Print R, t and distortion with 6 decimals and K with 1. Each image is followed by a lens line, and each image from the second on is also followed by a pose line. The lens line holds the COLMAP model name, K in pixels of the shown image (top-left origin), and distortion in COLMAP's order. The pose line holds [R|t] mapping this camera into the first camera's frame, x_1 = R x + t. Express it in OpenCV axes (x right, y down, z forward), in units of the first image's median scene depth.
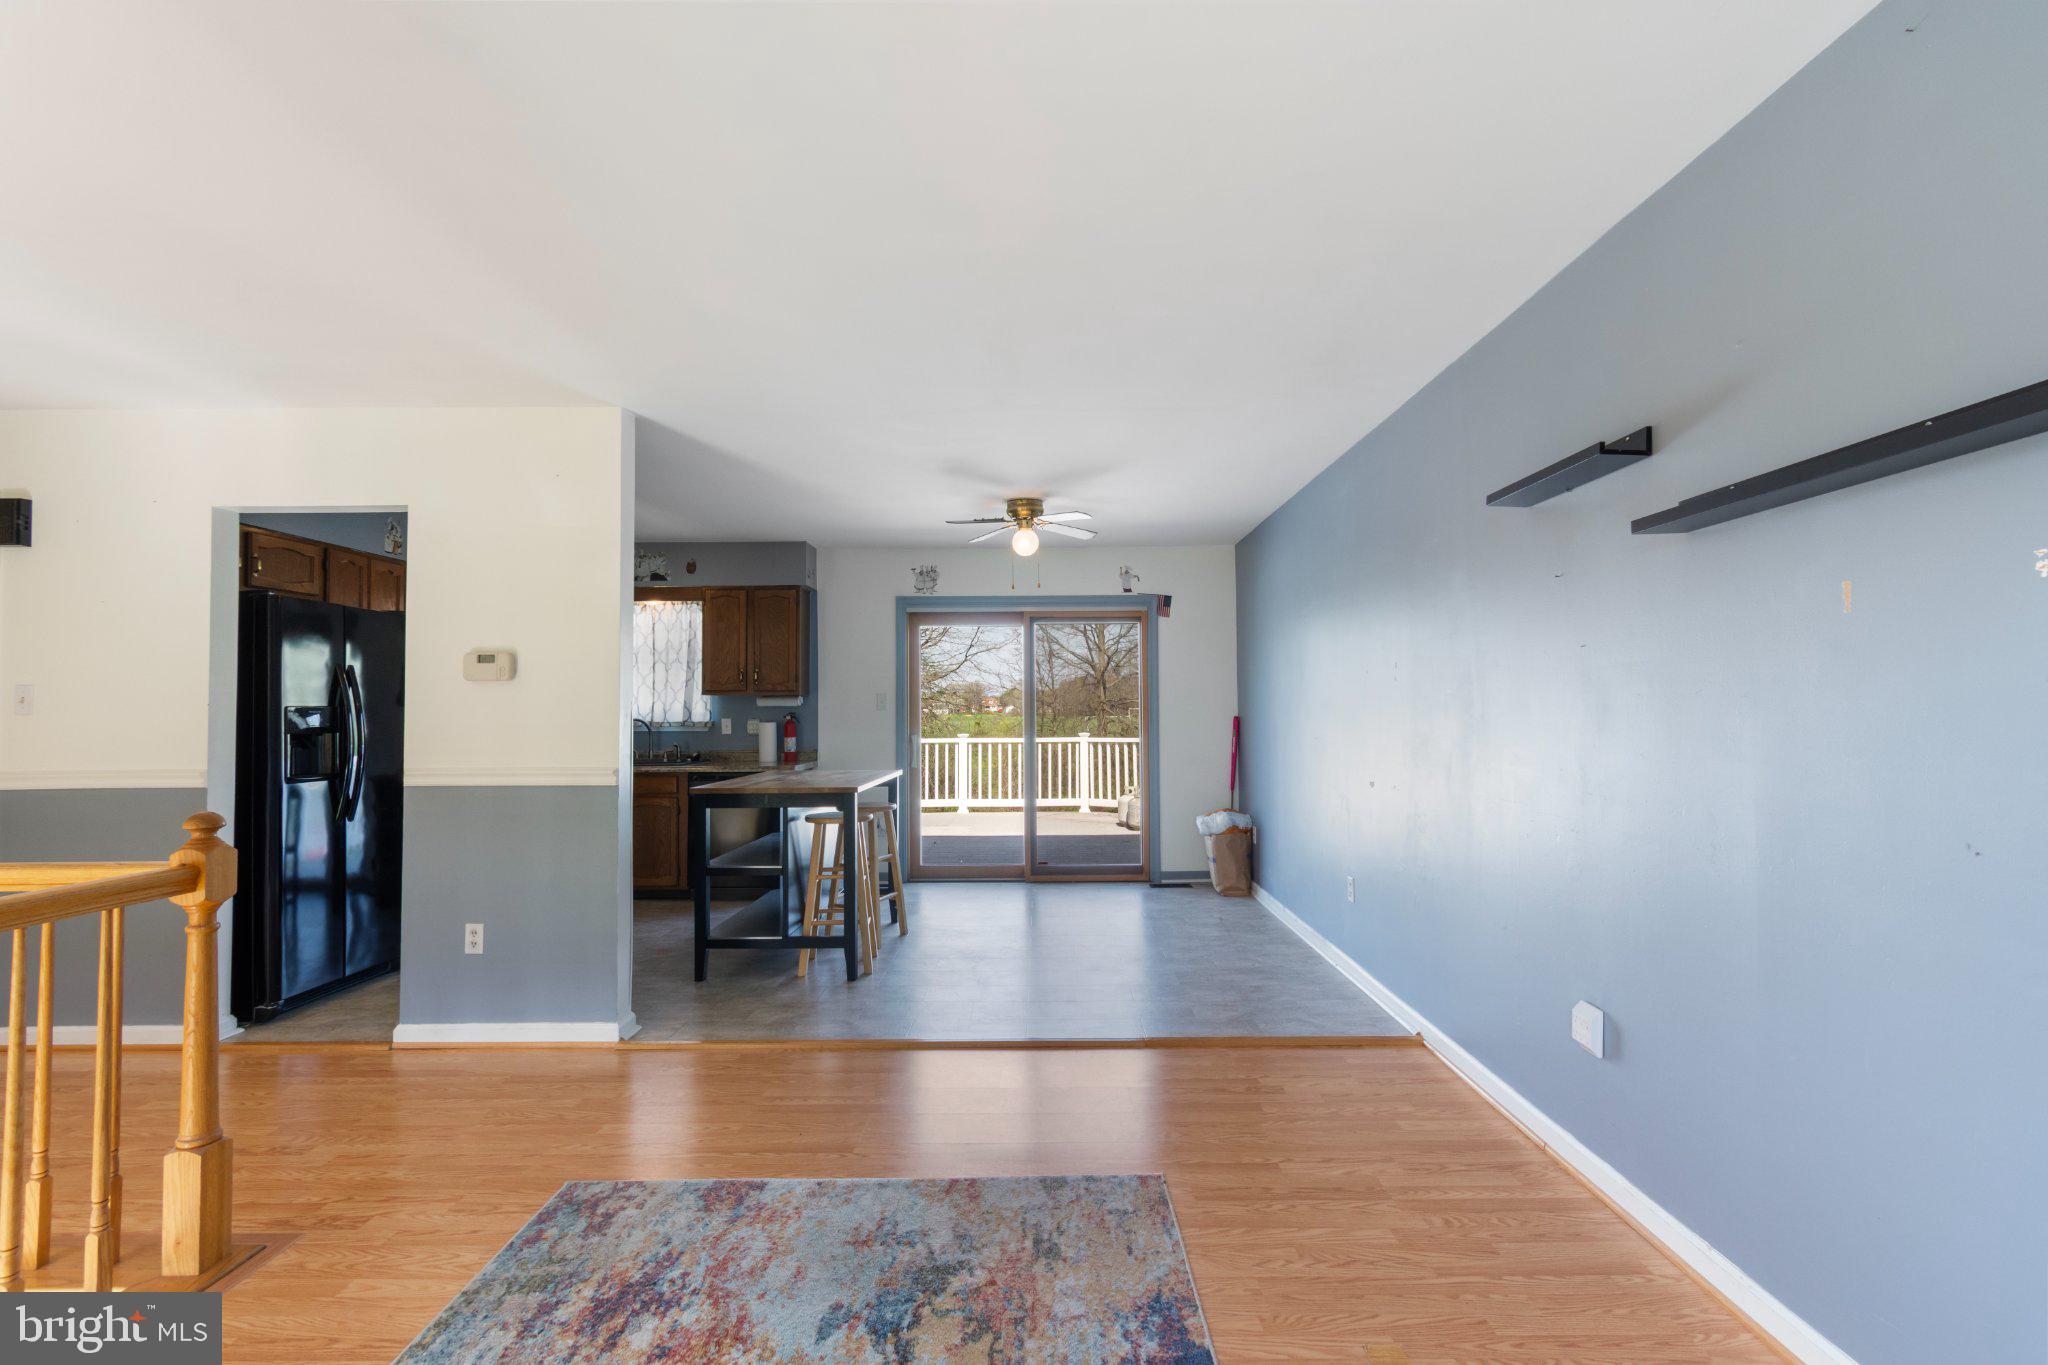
lens RADIAL K [[929.7, 0, 1045.1], [0, 929.7, 679.9], [0, 0, 1]] dist [0.005889, -0.002477]
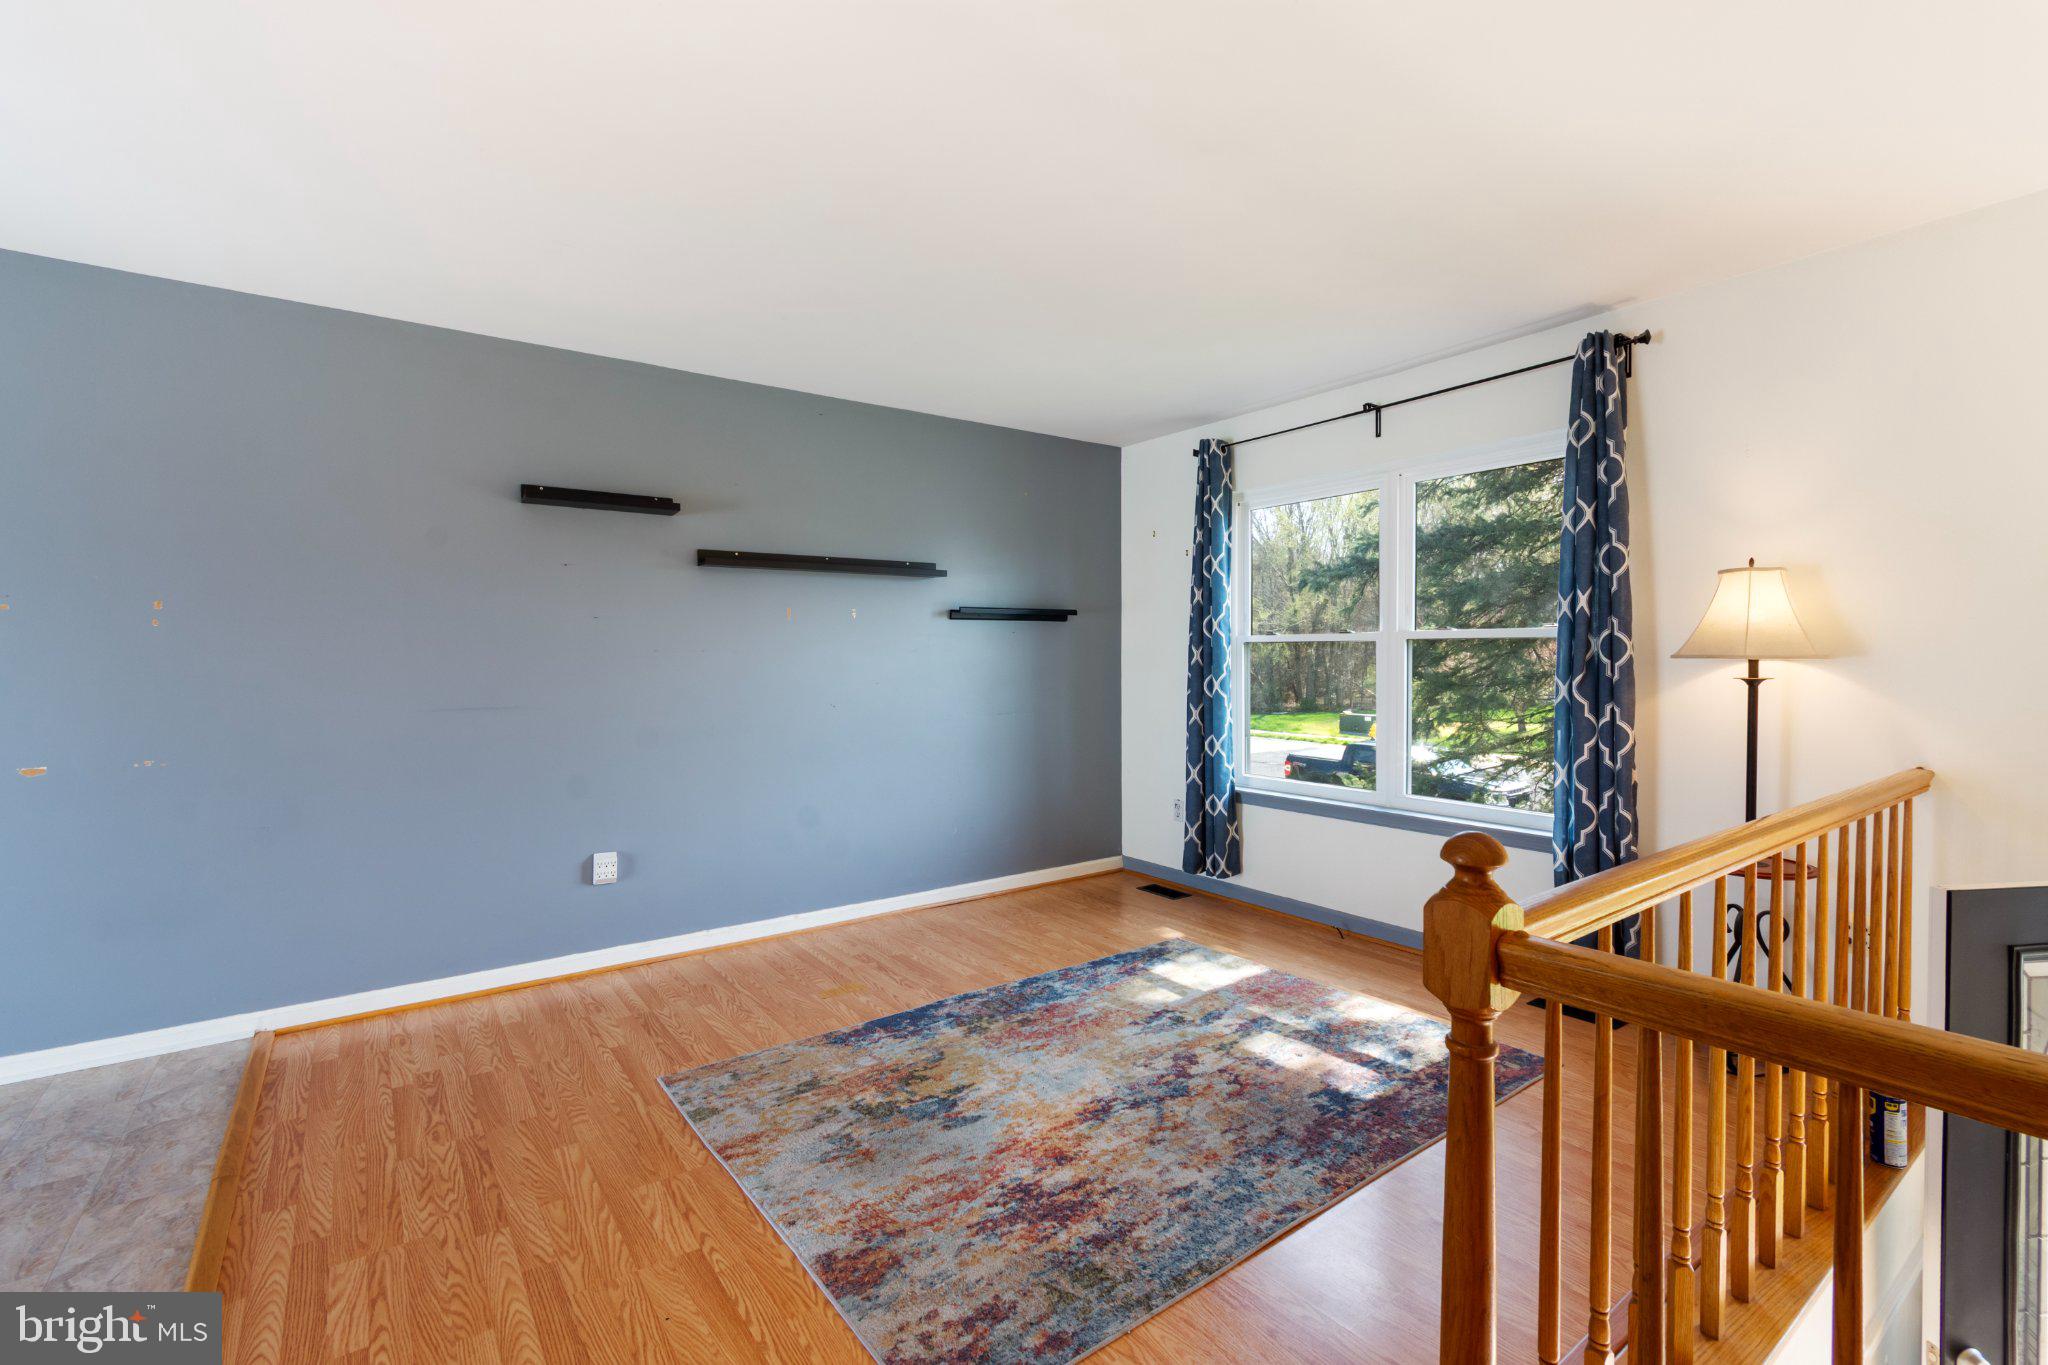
lens RADIAL K [[929.7, 0, 1040.5], [0, 929.7, 665.6], [0, 0, 1]] dist [0.005889, -0.002477]
pose [[-0.606449, -0.002411, 0.795119, -1.106929], [-0.014727, 0.999858, -0.008200, 0.050109], [-0.794986, -0.016682, -0.606398, 1.427586]]
